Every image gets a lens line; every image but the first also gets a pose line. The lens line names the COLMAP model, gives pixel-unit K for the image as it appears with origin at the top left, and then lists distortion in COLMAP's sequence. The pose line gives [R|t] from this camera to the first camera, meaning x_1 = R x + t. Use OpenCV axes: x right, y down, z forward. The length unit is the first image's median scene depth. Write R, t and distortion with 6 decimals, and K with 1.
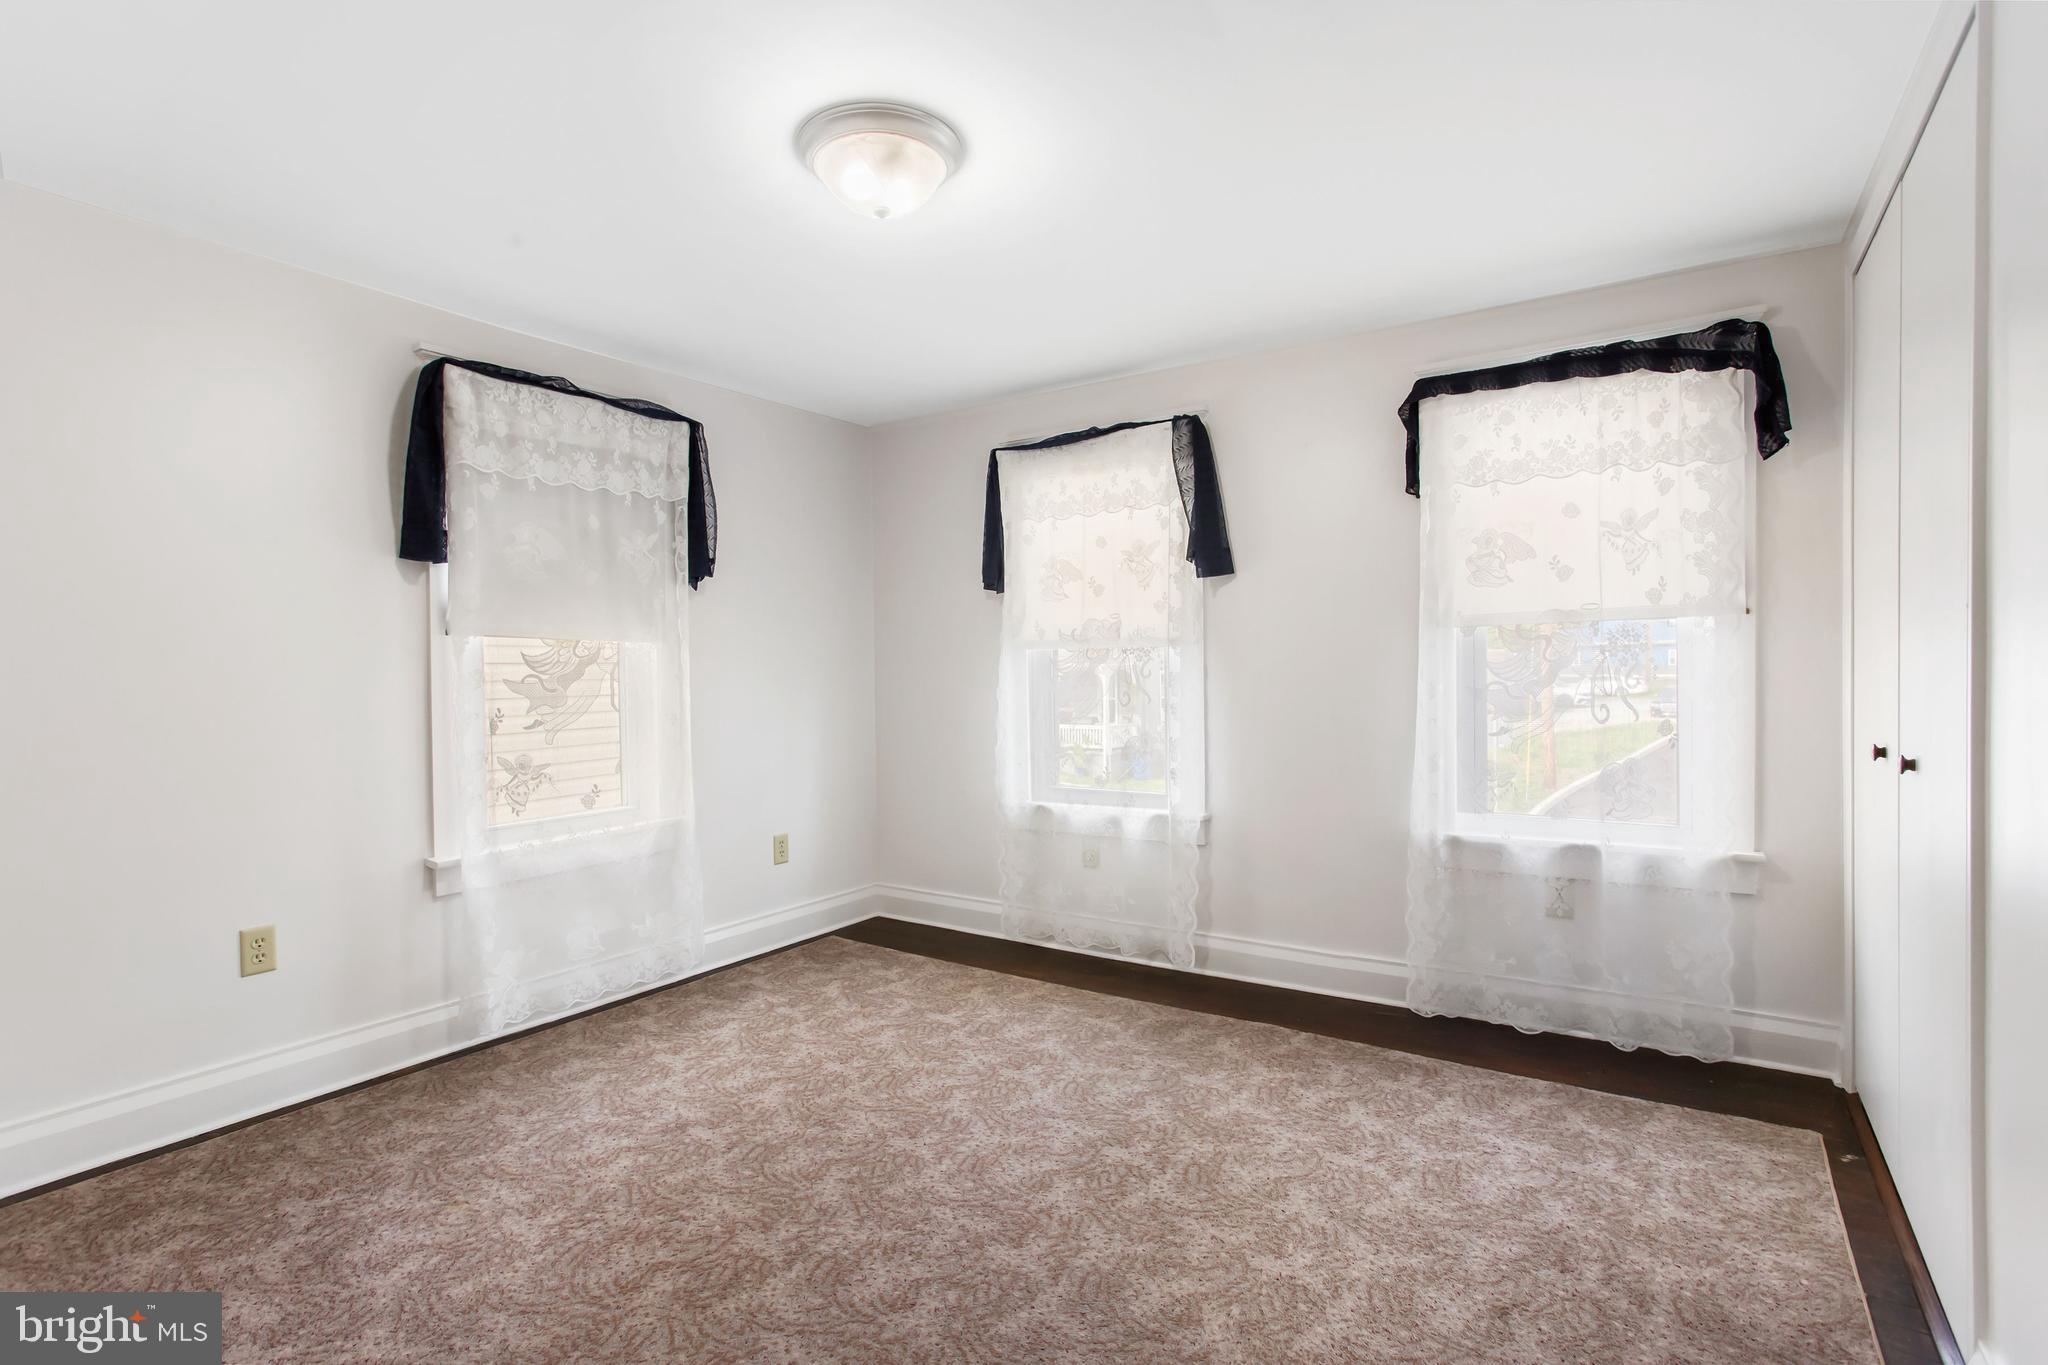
lens RADIAL K [[1010.0, 0, 1024.0], [0, 1010.0, 682.5], [0, 0, 1]] dist [0.000265, 0.000398]
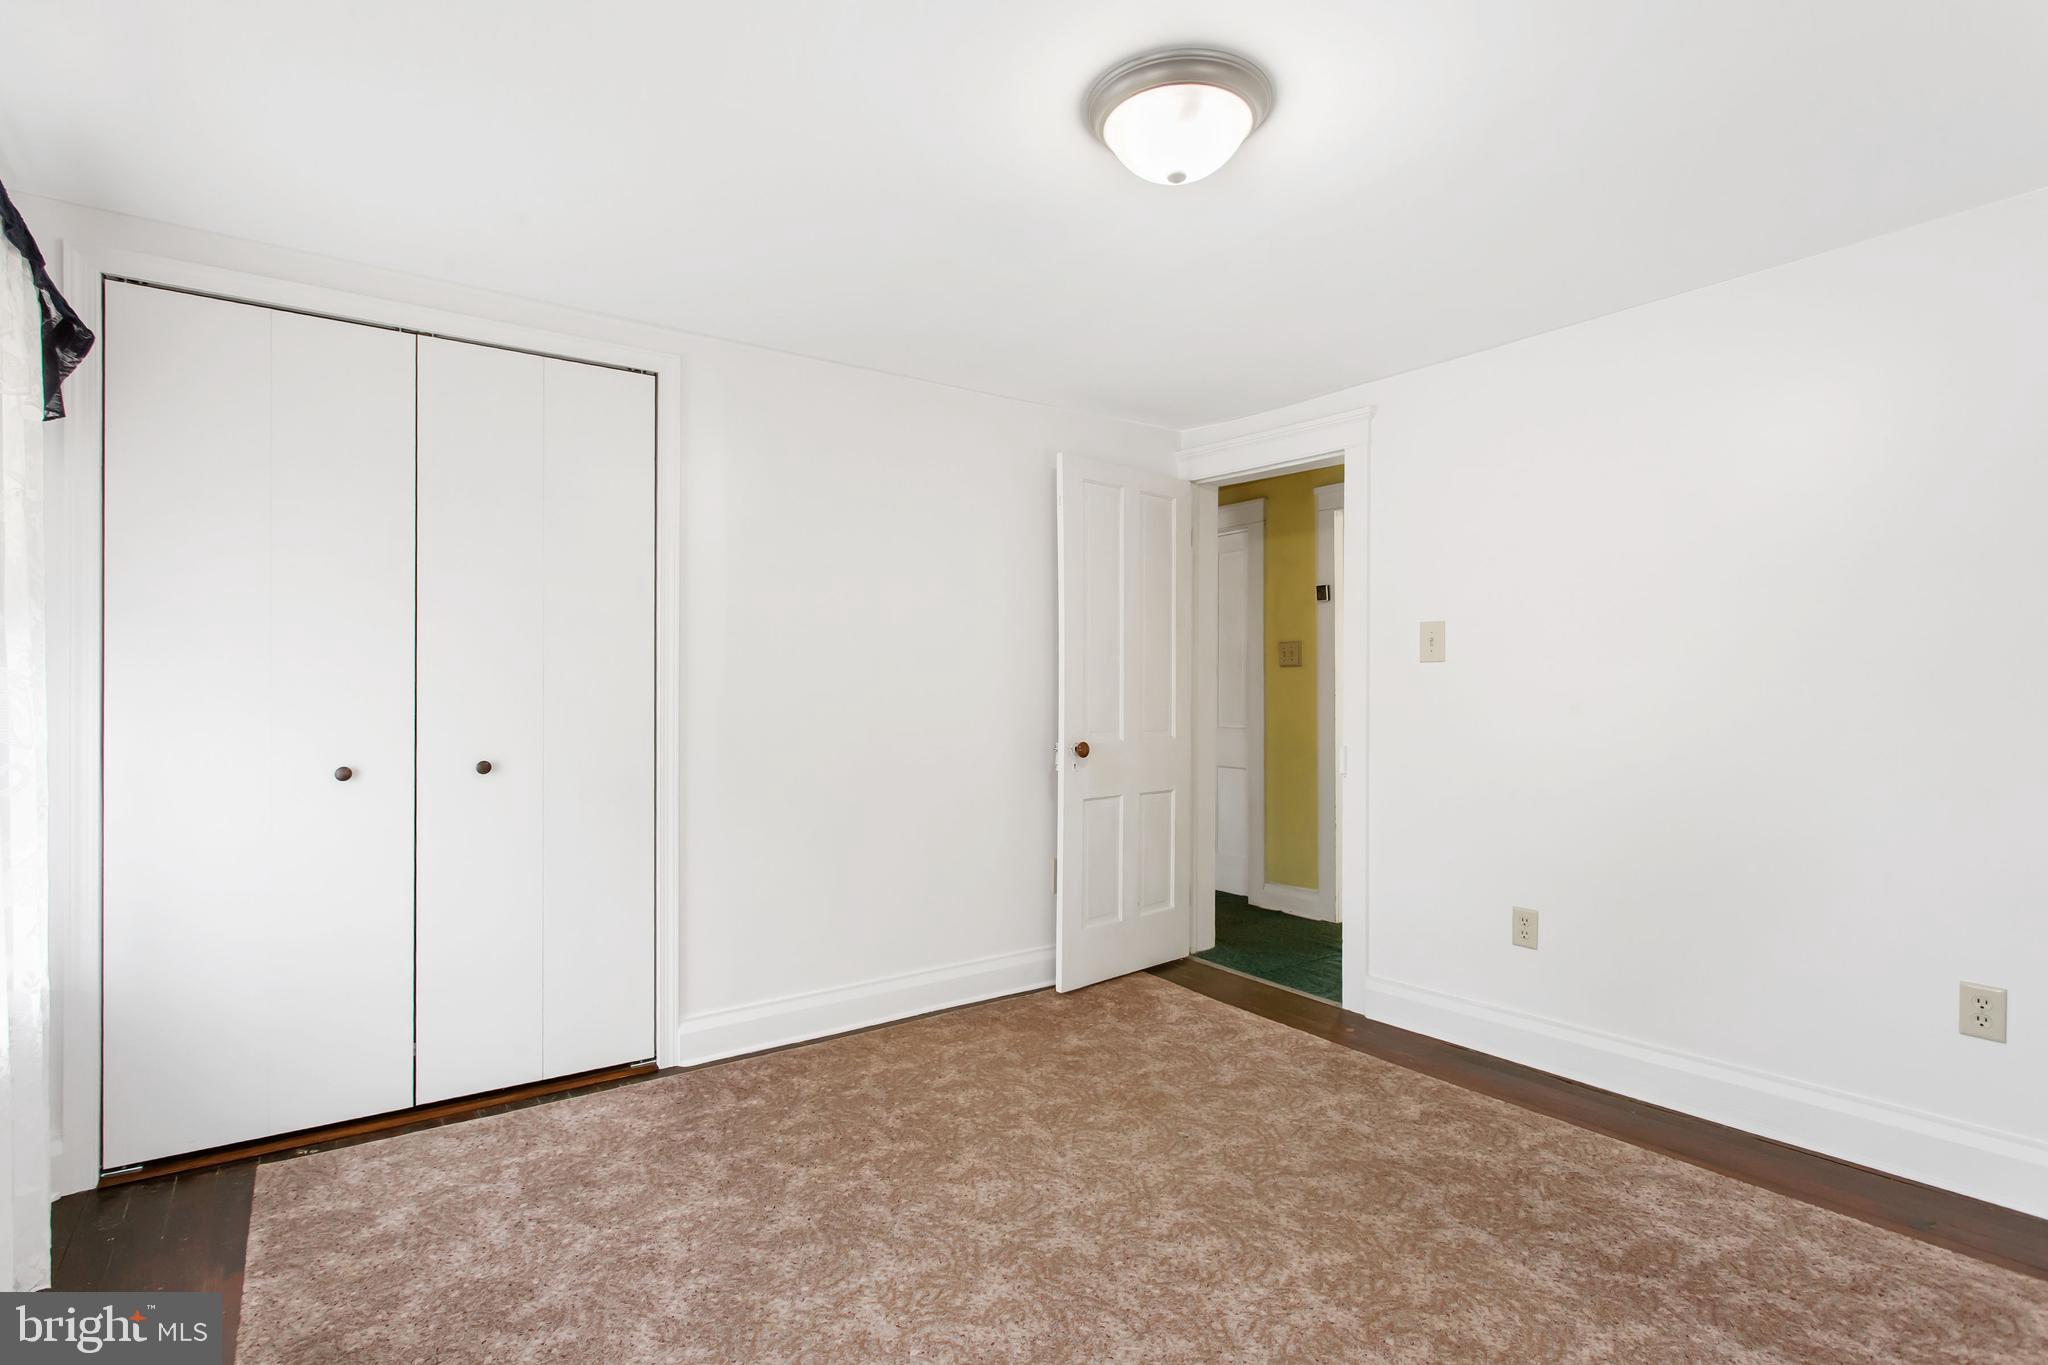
lens RADIAL K [[1010.0, 0, 1024.0], [0, 1010.0, 682.5], [0, 0, 1]] dist [0.000265, 0.000398]
pose [[-0.938402, 0.015519, 0.345198, -0.329247], [0.018086, 0.999828, 0.004216, -0.026848], [-0.345073, 0.010200, -0.938521, 1.973004]]
